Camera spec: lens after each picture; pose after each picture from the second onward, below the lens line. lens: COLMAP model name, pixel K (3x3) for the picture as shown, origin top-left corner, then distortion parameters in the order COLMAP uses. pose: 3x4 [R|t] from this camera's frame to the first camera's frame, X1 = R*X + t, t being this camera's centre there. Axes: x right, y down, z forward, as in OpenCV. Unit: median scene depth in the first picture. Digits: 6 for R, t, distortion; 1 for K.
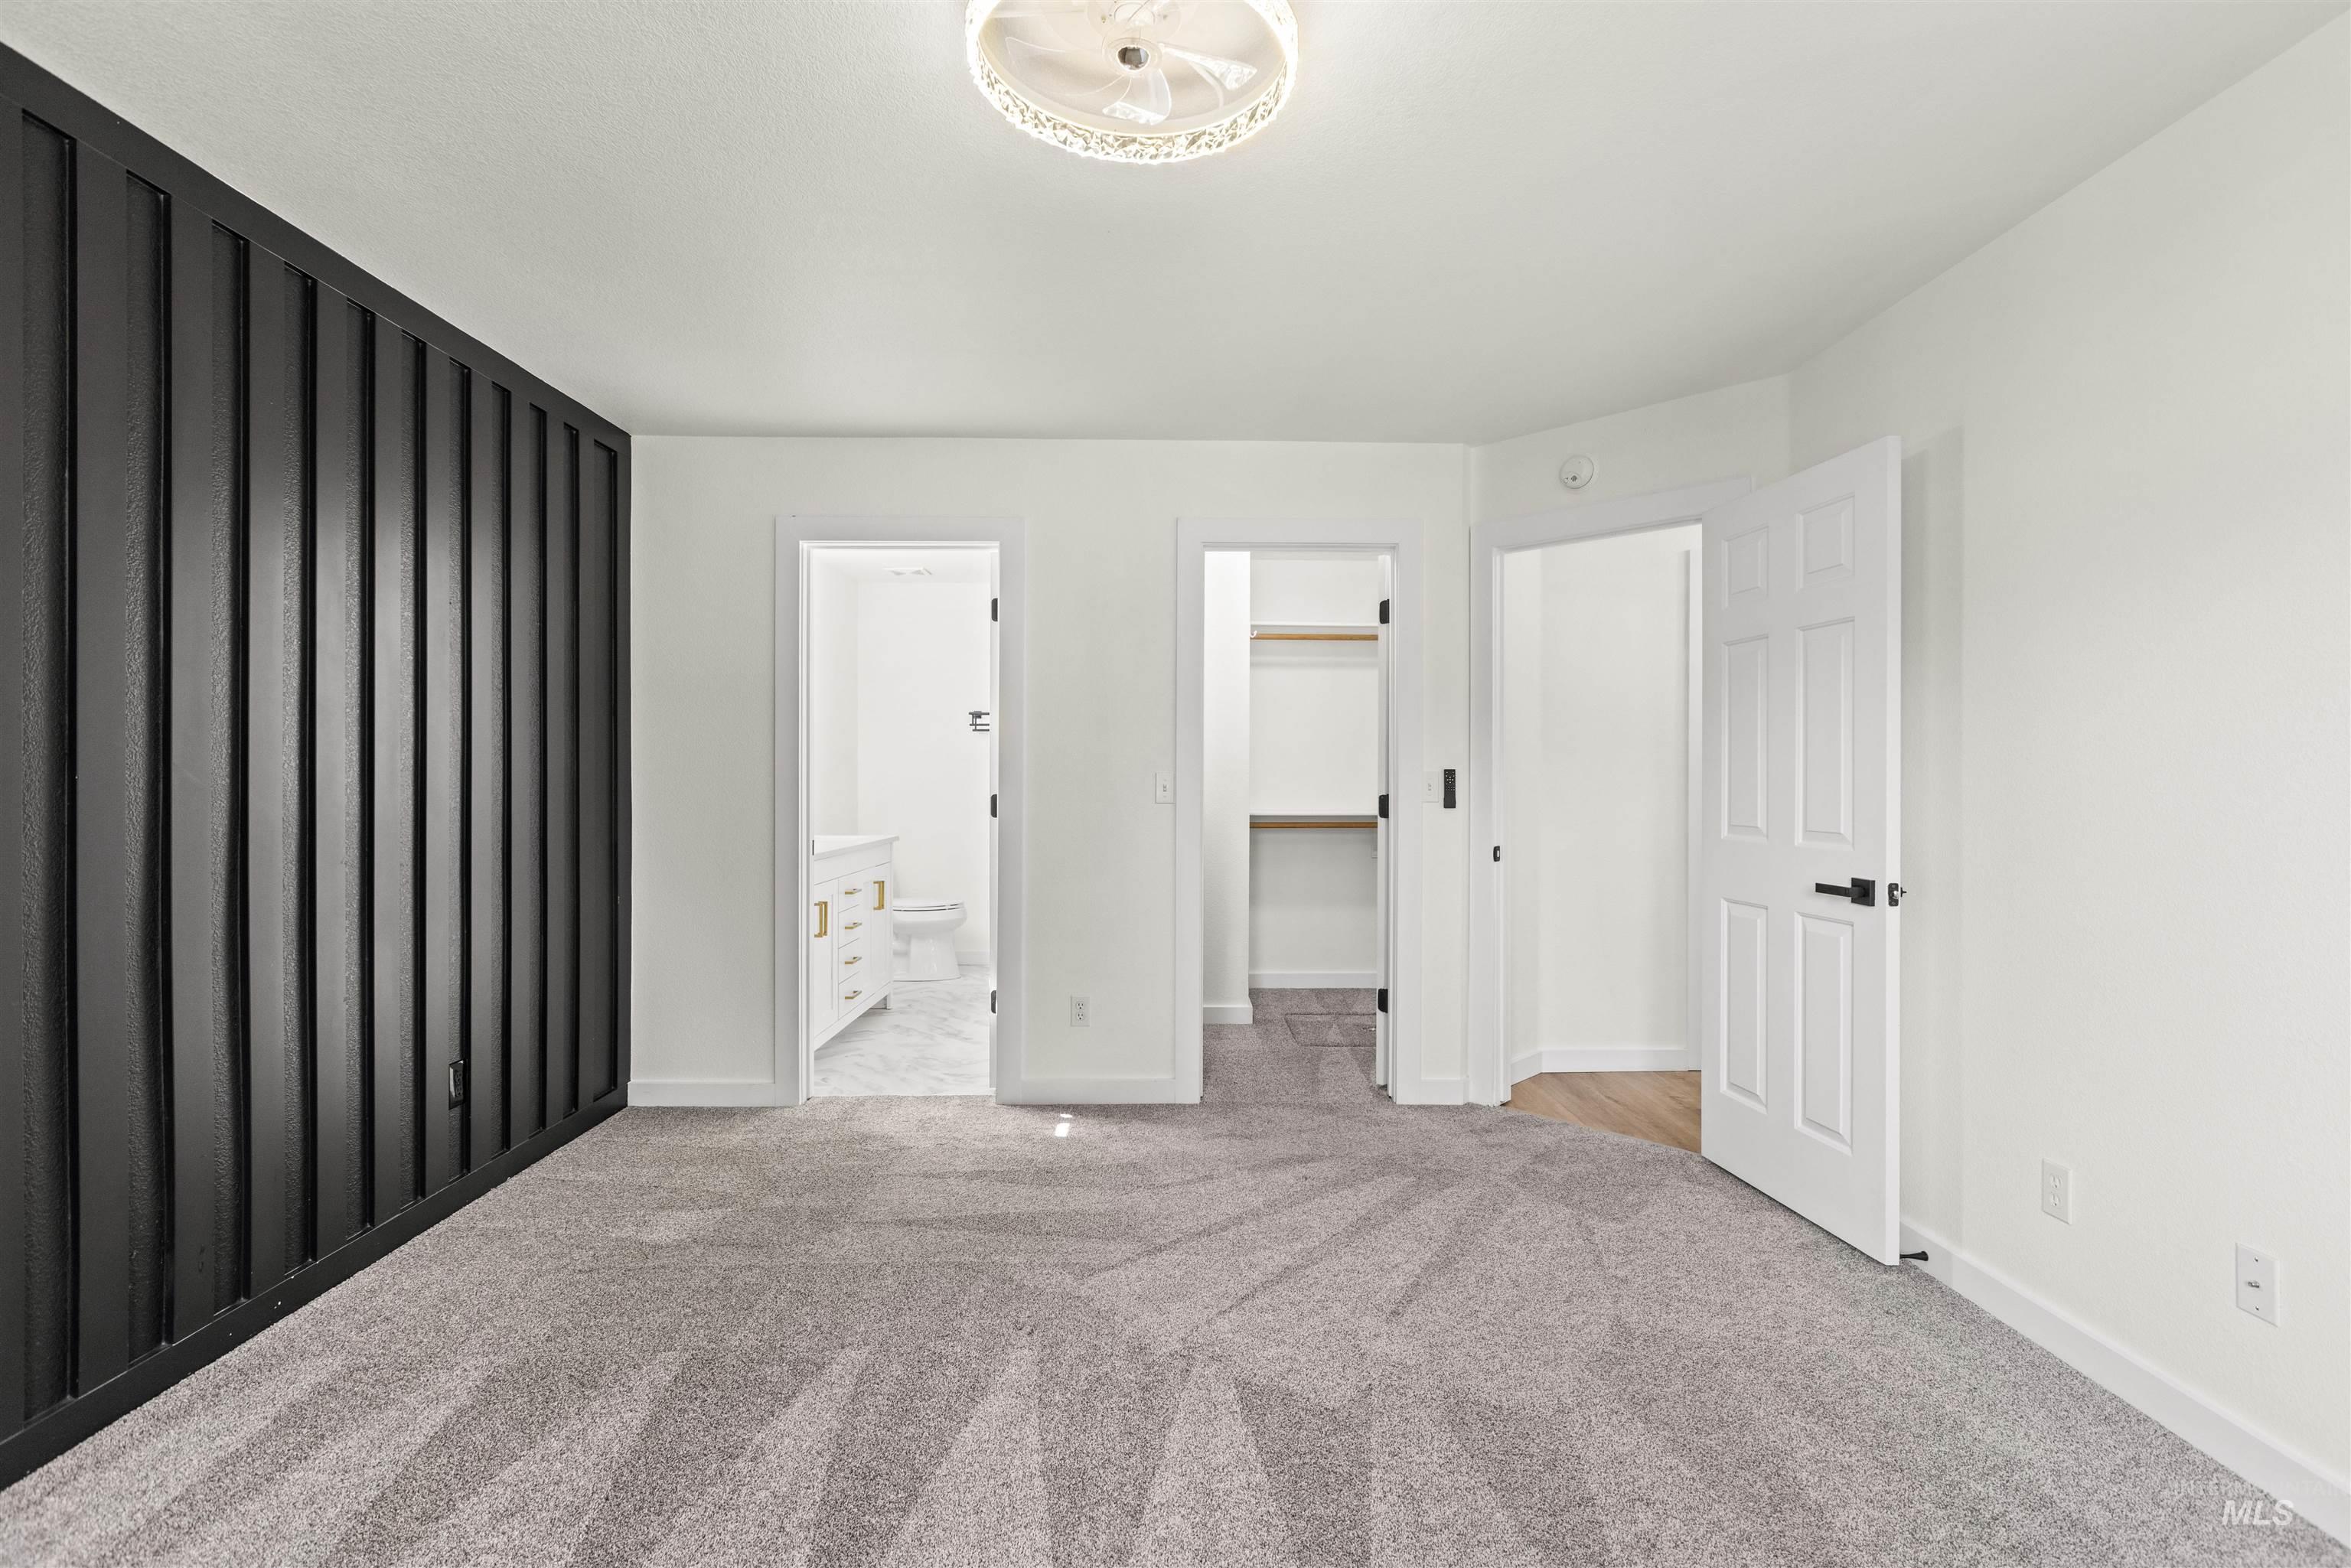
lens RADIAL K [[1055.4, 0, 1176.7], [0, 1055.4, 780.0], [0, 0, 1]] dist [0.000247, 0.000023]
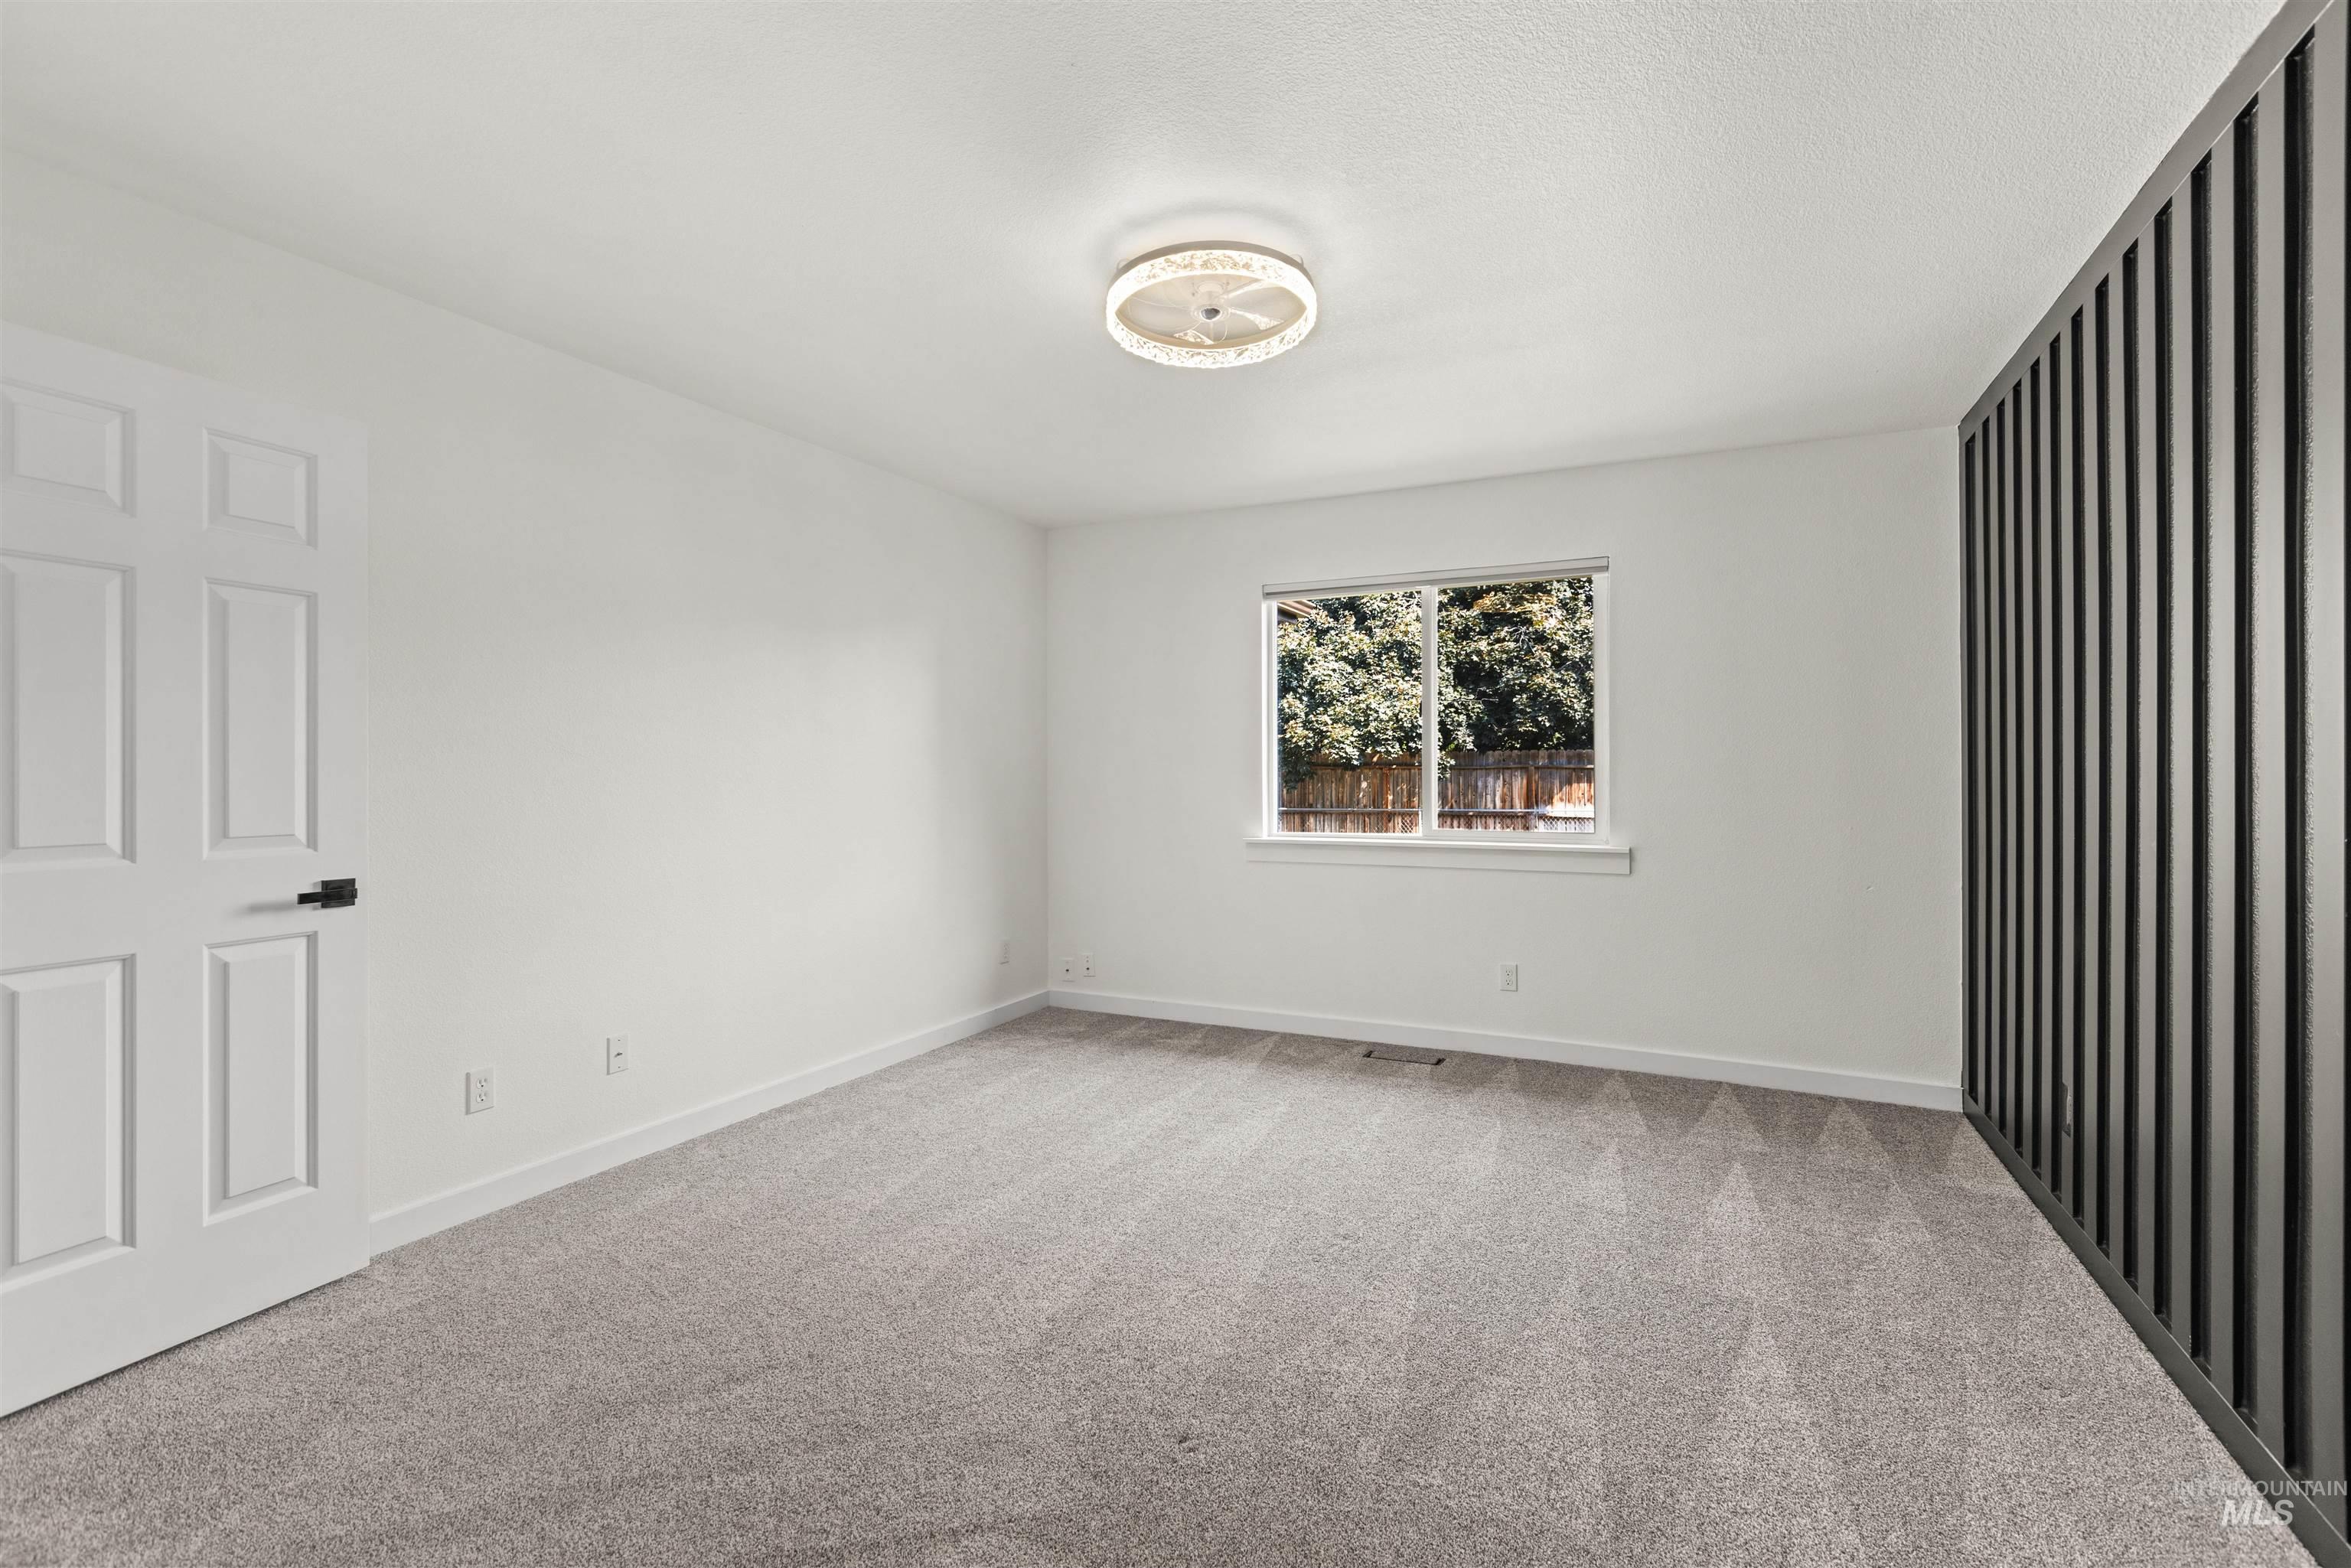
lens RADIAL K [[1055.4, 0, 1174.4], [0, 1055.4, 774.7], [0, 0, 1]] dist [0.000247, 0.000023]
pose [[-0.895171, -0.002779, 0.445715, -0.404718], [0.000227, 0.999978, 0.006691, -0.004746], [-0.445723, 0.006090, -0.895150, 1.423836]]
